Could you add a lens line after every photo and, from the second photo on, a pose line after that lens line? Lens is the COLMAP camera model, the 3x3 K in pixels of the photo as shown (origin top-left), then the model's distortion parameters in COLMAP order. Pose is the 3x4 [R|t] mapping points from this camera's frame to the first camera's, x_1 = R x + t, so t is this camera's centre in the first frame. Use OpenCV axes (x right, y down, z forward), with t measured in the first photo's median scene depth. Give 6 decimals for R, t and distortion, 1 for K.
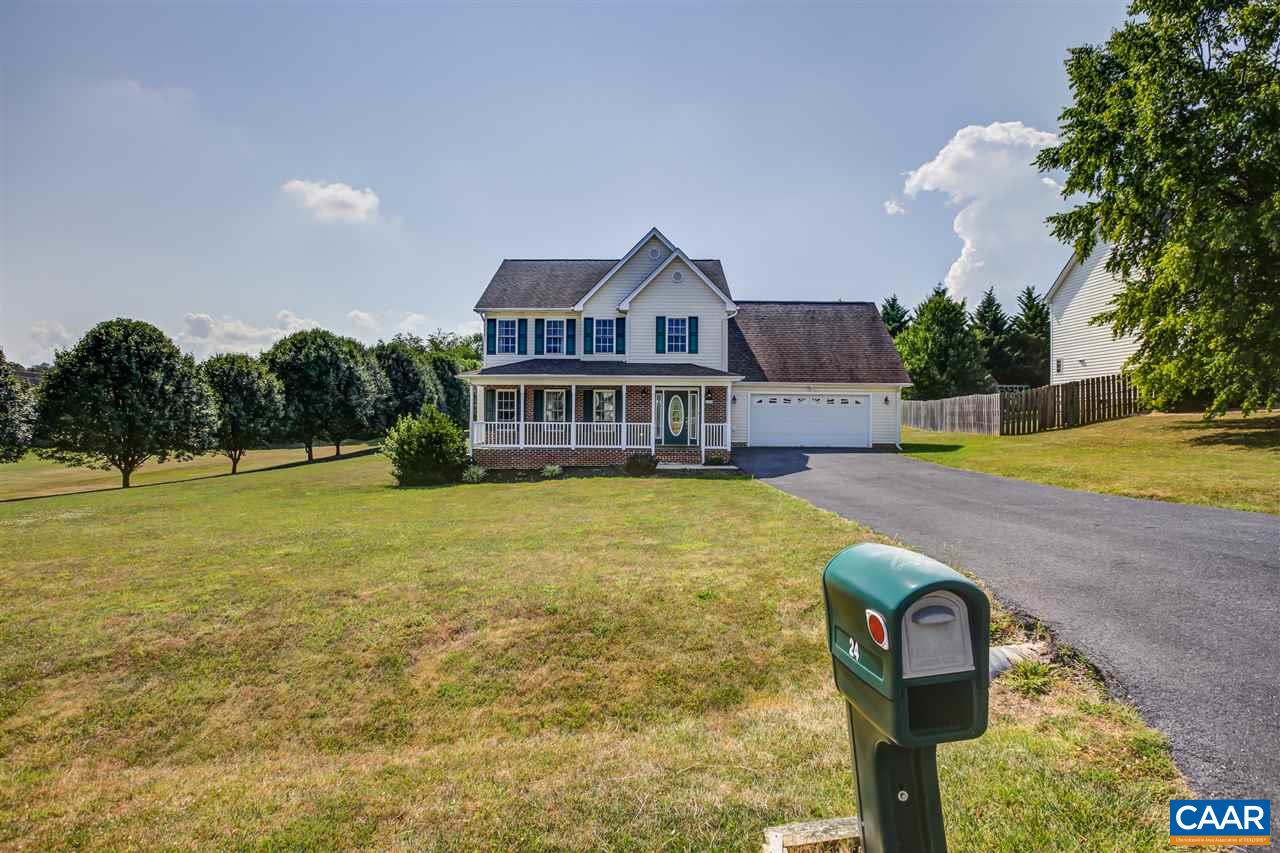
lens RADIAL K [[572.3, 0, 640.0], [0, 572.3, 426.5], [0, 0, 1]] dist [-0.019790, 0.000214]
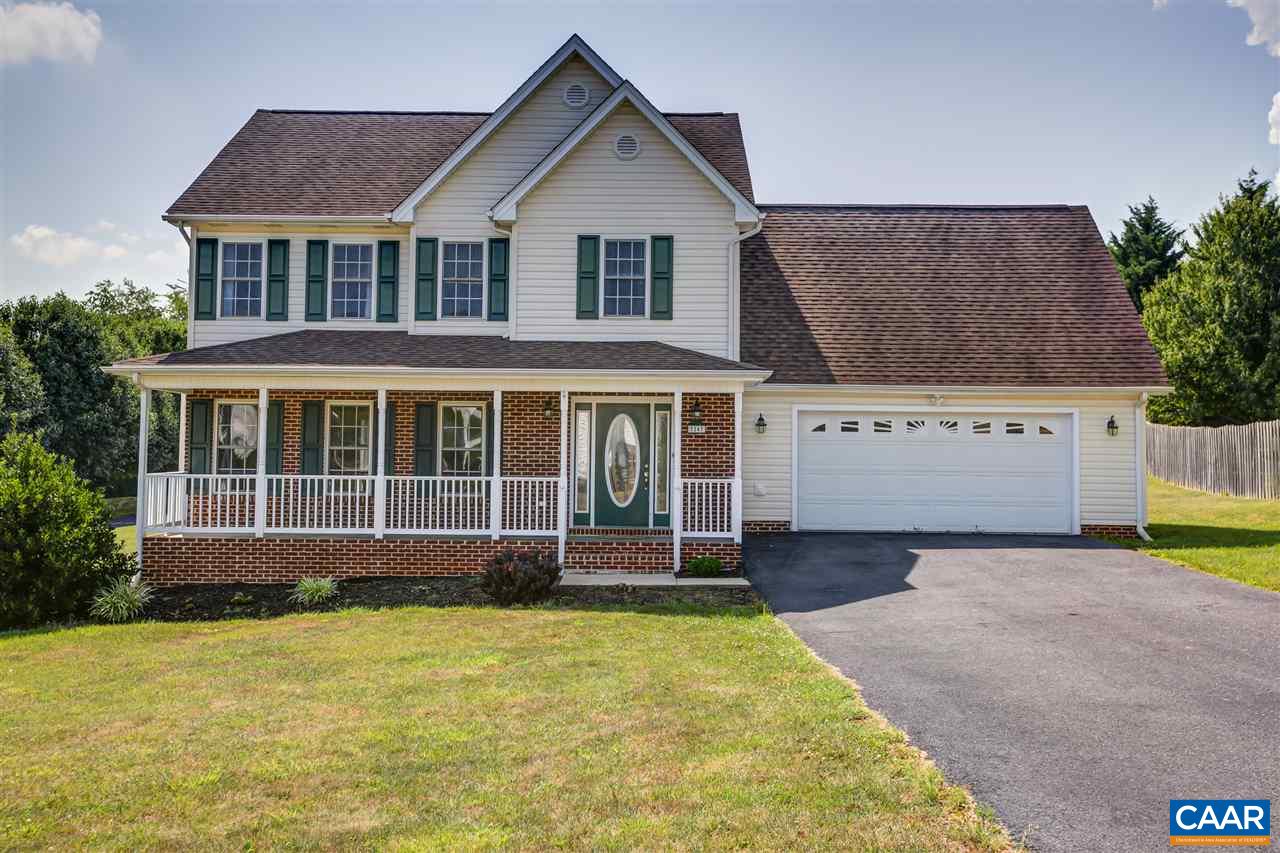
lens RADIAL K [[1172.9, 0, 640.0], [0, 1172.9, 426.5], [0, 0, 1]] dist [0.066997, 0.013131]
pose [[0.999997, 0.002050, 0.001308, 0.074025], [-0.001991, 0.999027, -0.044067, -0.005134], [-0.001397, 0.044064, 0.999028, 0.098485]]
